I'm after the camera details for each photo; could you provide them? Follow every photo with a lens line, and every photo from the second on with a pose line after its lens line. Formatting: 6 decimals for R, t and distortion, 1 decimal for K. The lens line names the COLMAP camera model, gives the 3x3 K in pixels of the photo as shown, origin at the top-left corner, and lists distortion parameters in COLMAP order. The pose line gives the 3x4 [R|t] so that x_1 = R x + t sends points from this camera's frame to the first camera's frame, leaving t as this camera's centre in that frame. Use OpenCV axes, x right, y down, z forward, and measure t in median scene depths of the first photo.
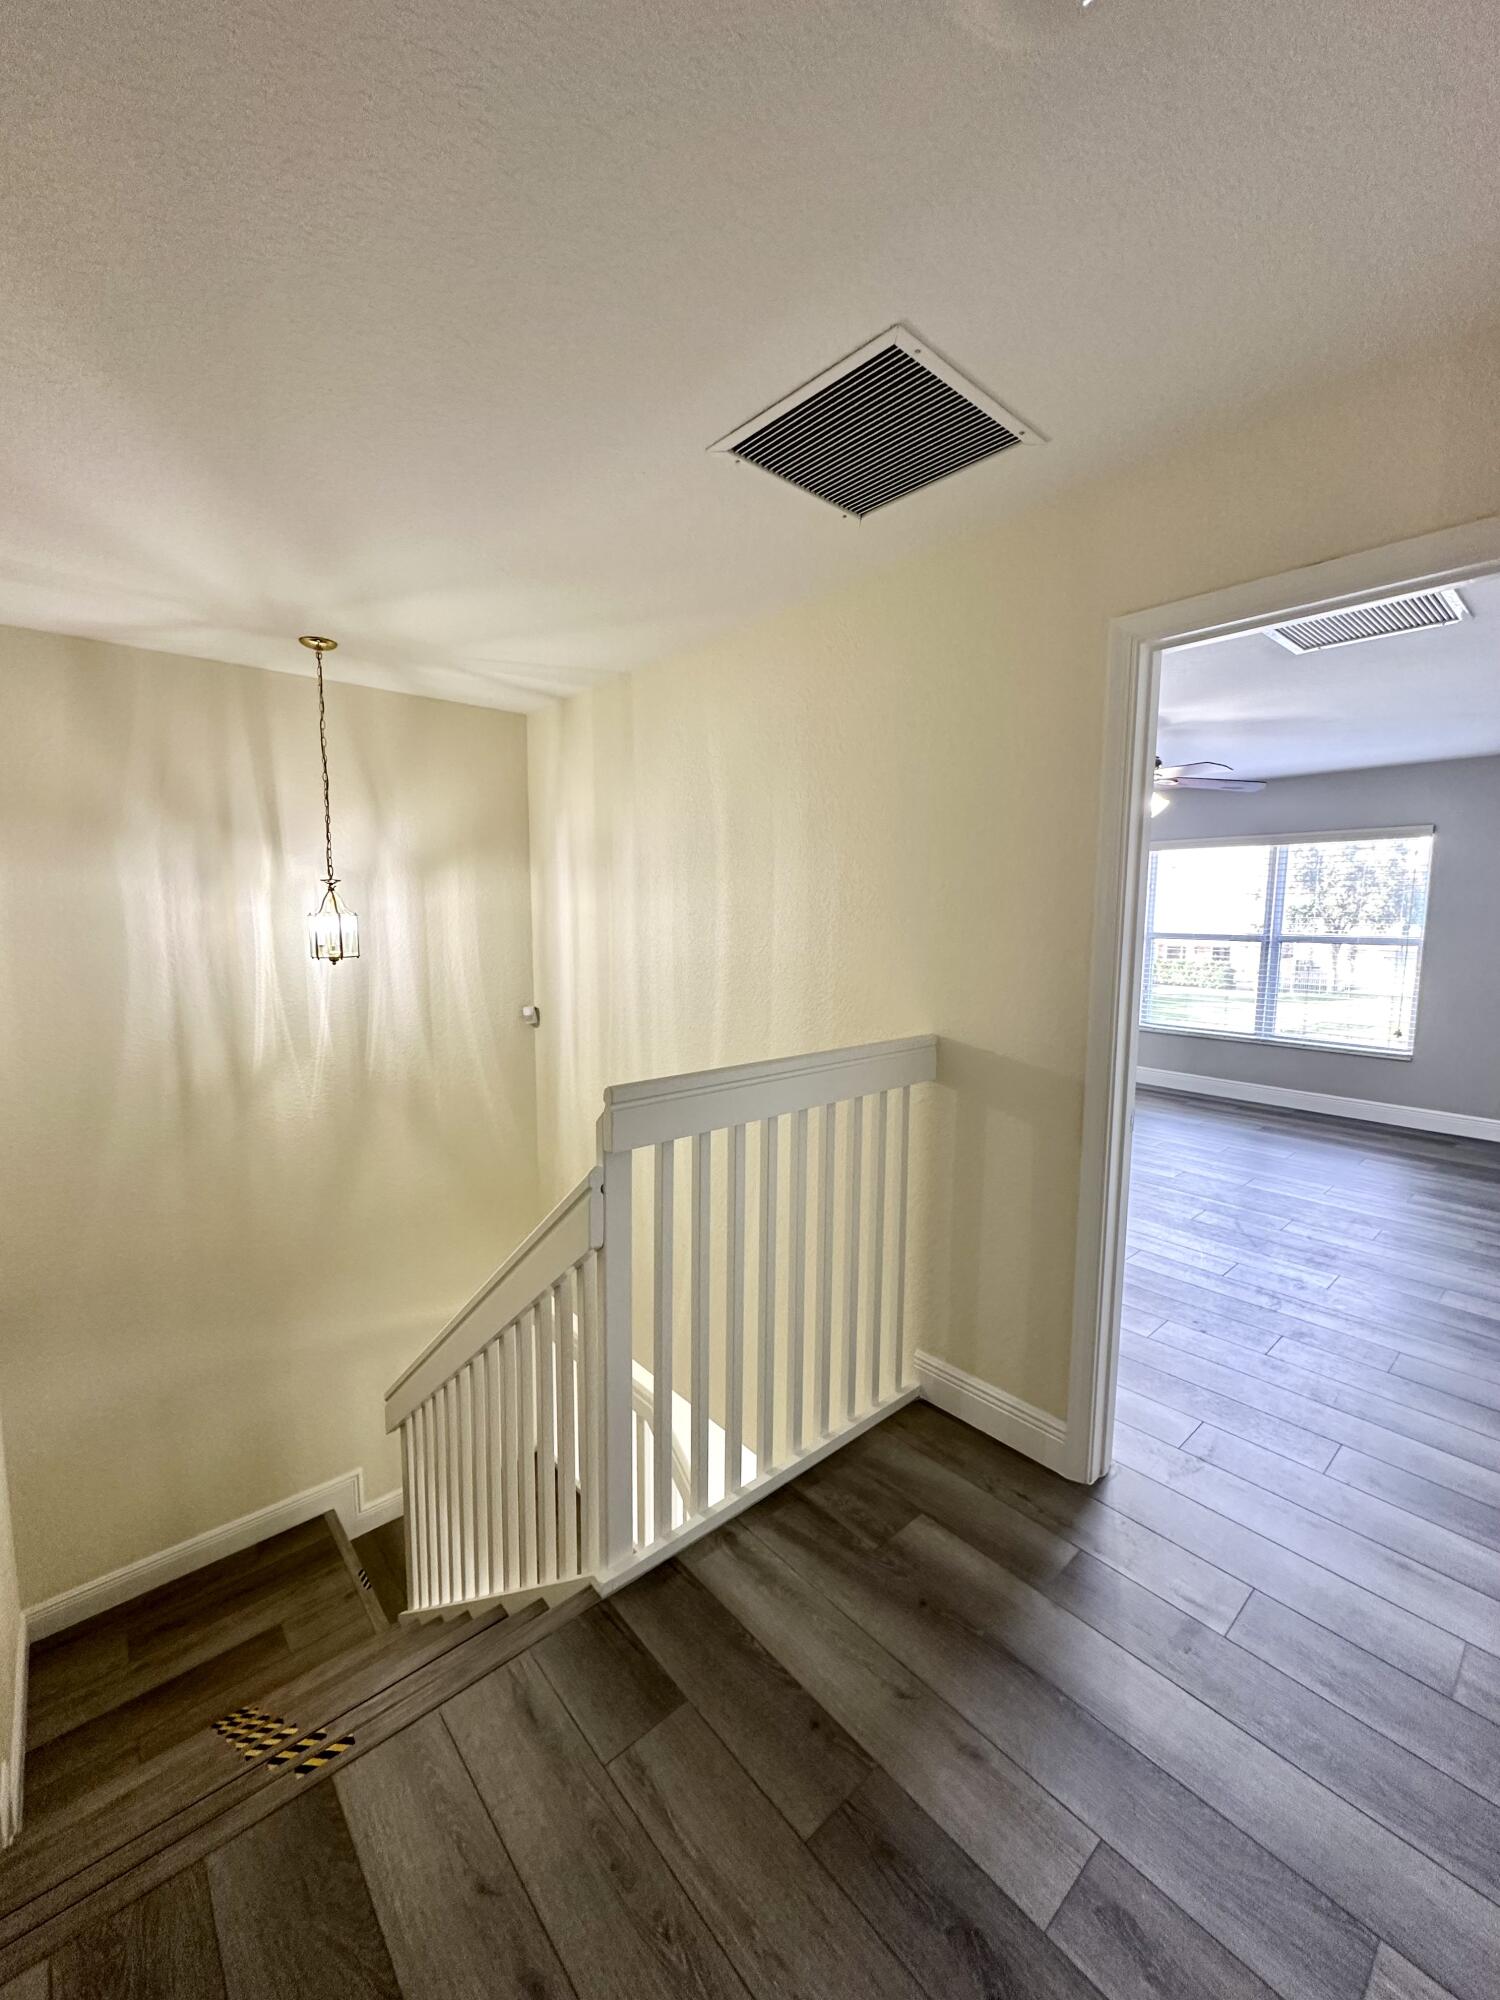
lens RADIAL K [[800.4, 0, 750.0], [0, 800.4, 1000.0], [0, 0, 1]] dist [-0.000921, 0.000582]
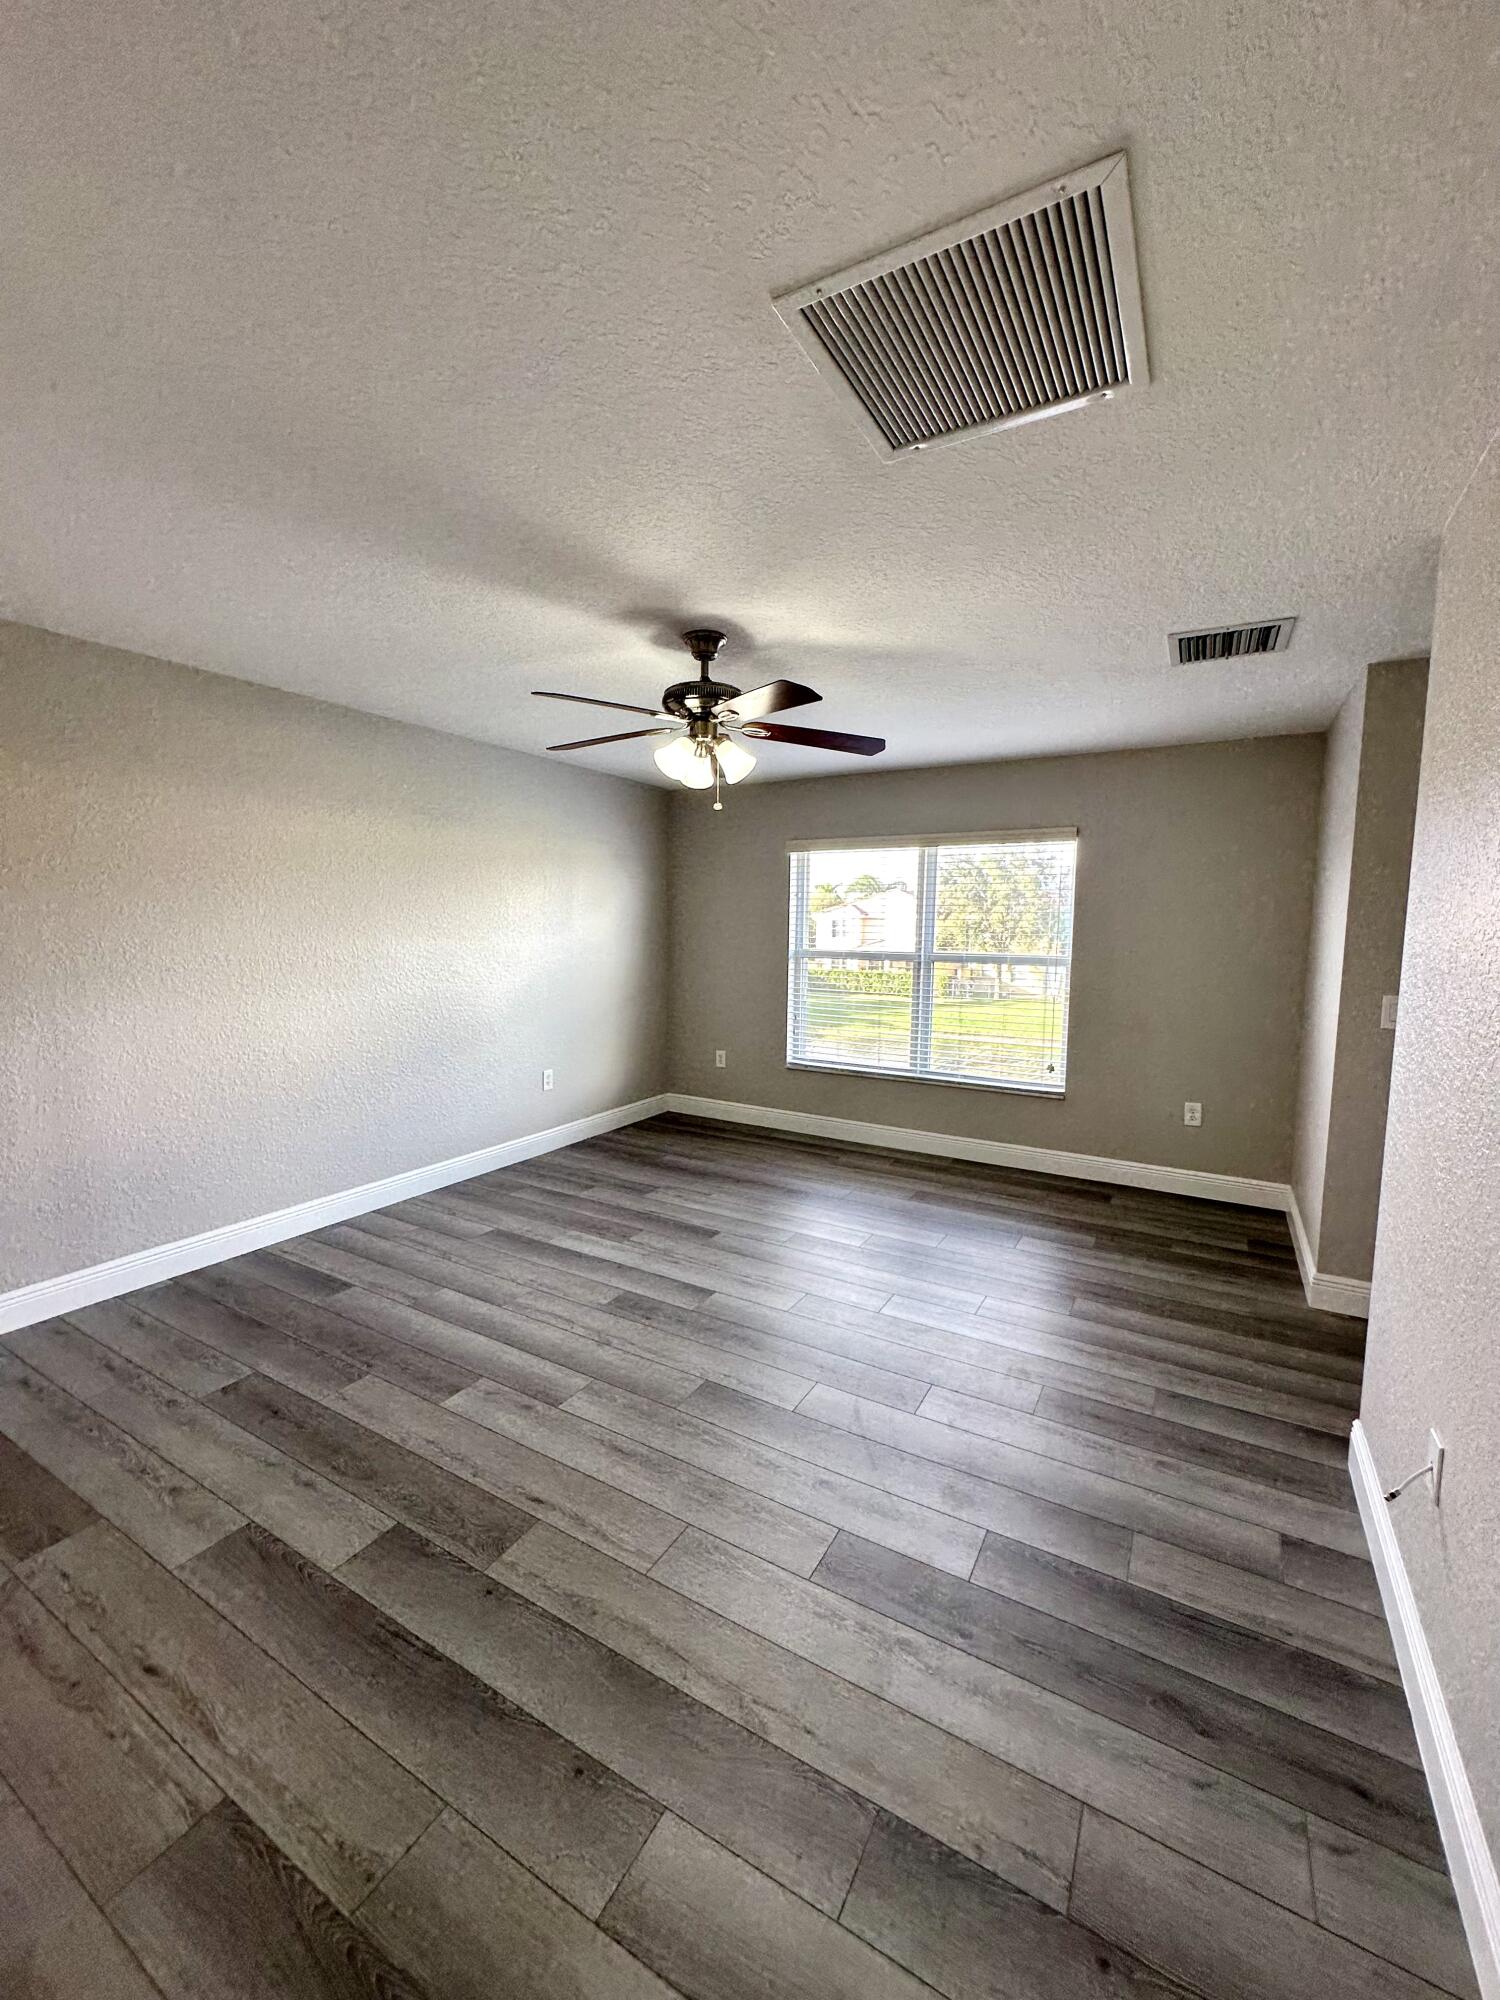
lens RADIAL K [[800.4, 0, 750.0], [0, 800.4, 1000.0], [0, 0, 1]] dist [-0.000921, 0.000582]
pose [[0.947441, -0.020219, 0.319291, 0.242432], [0.025088, 0.999623, -0.011146, -0.031845], [-0.318945, 0.018570, 0.947591, 0.301322]]
